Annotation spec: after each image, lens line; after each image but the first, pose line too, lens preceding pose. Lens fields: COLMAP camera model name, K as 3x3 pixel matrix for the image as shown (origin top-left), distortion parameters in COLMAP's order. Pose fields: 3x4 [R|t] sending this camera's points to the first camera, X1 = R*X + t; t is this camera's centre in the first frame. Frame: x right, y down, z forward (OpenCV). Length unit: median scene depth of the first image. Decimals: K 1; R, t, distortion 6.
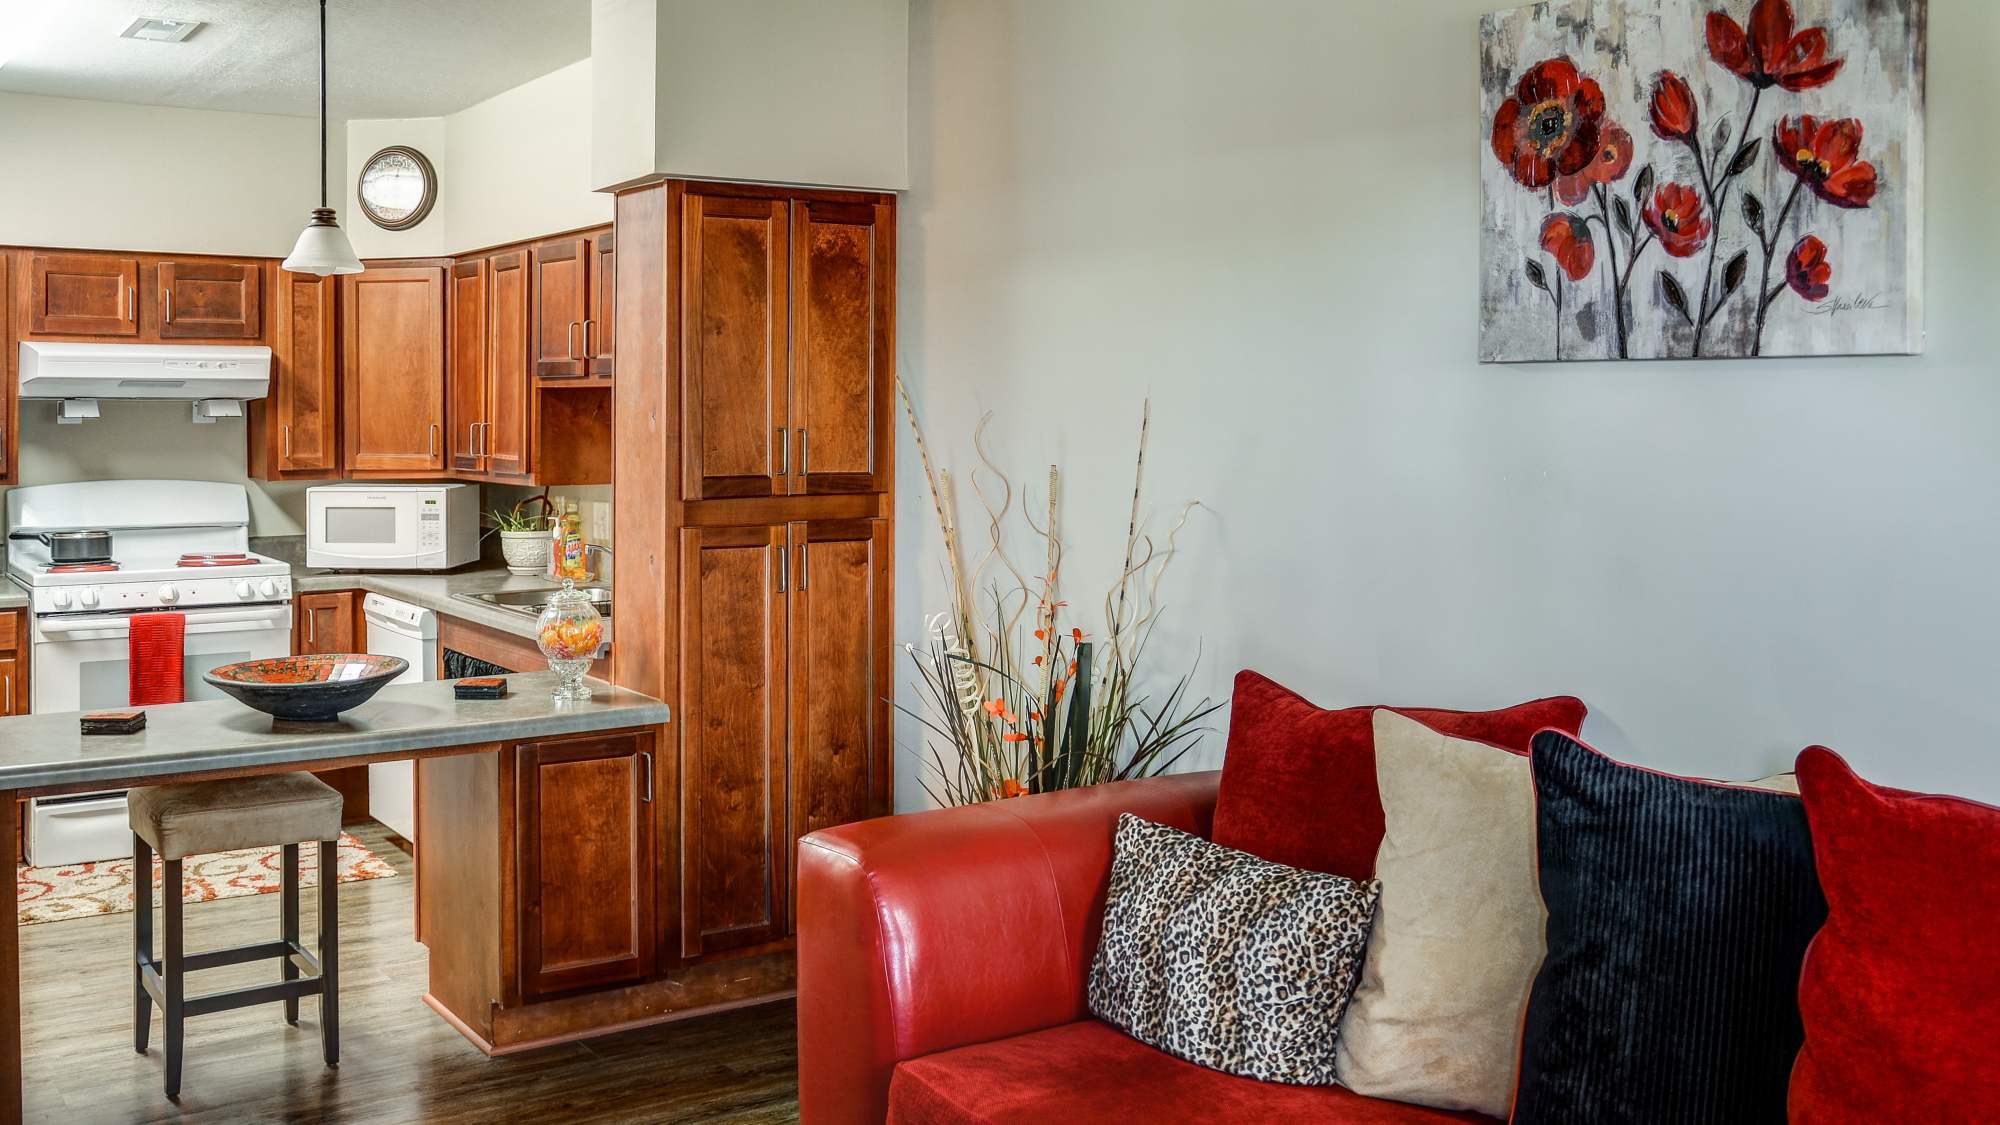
lens RADIAL K [[1846.6, 0, 997.7], [0, 1846.6, 502.0], [0, 0, 1]] dist [-0.079368, 0.026765]
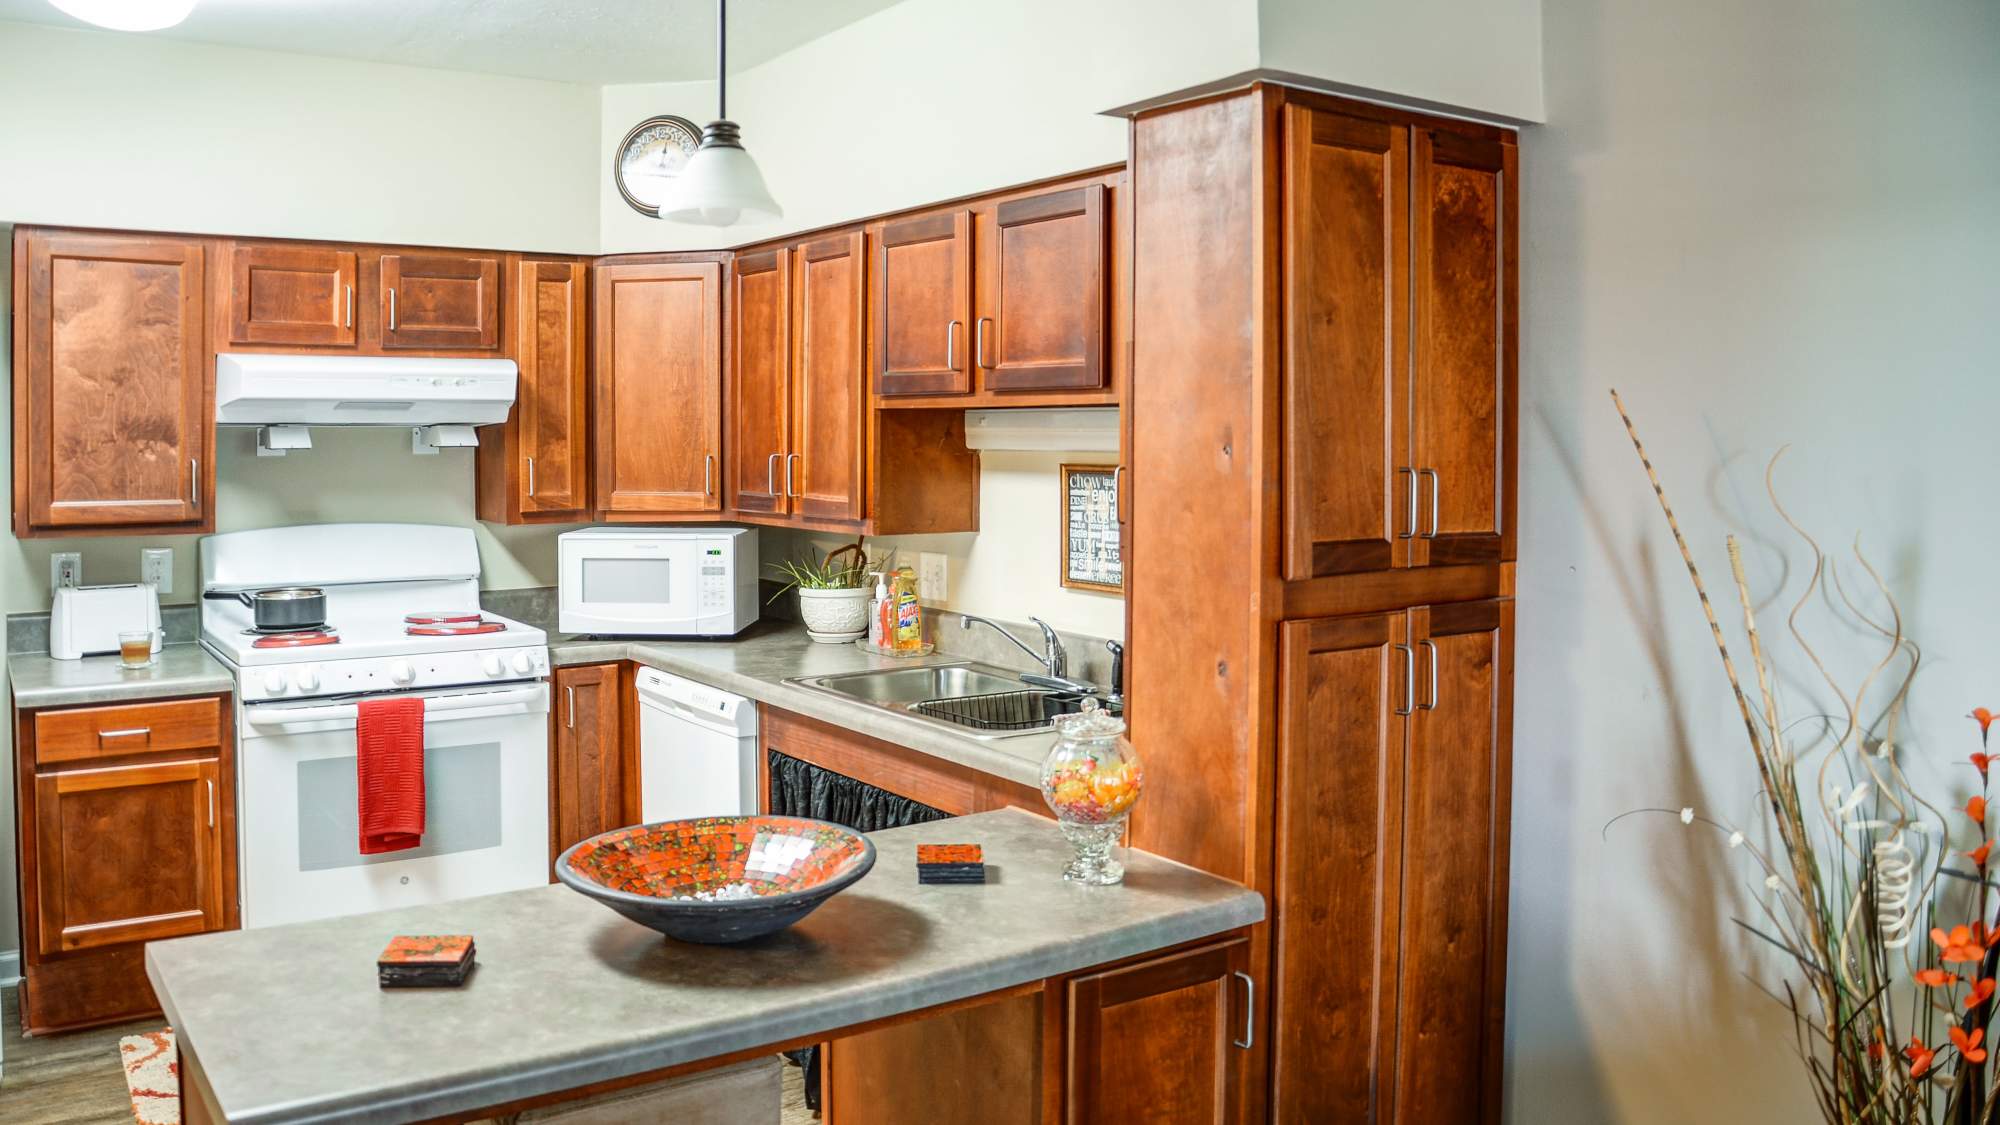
lens RADIAL K [[1579.2, 0, 1003.3], [0, 1579.2, 537.1], [0, 0, 1]] dist [-0.155314, -0.002948]
pose [[0.999953, 0.000208, 0.009714, -0.210060], [-0.000338, 0.999910, 0.013394, -0.017594], [-0.009710, -0.013397, 0.999863, 0.344764]]
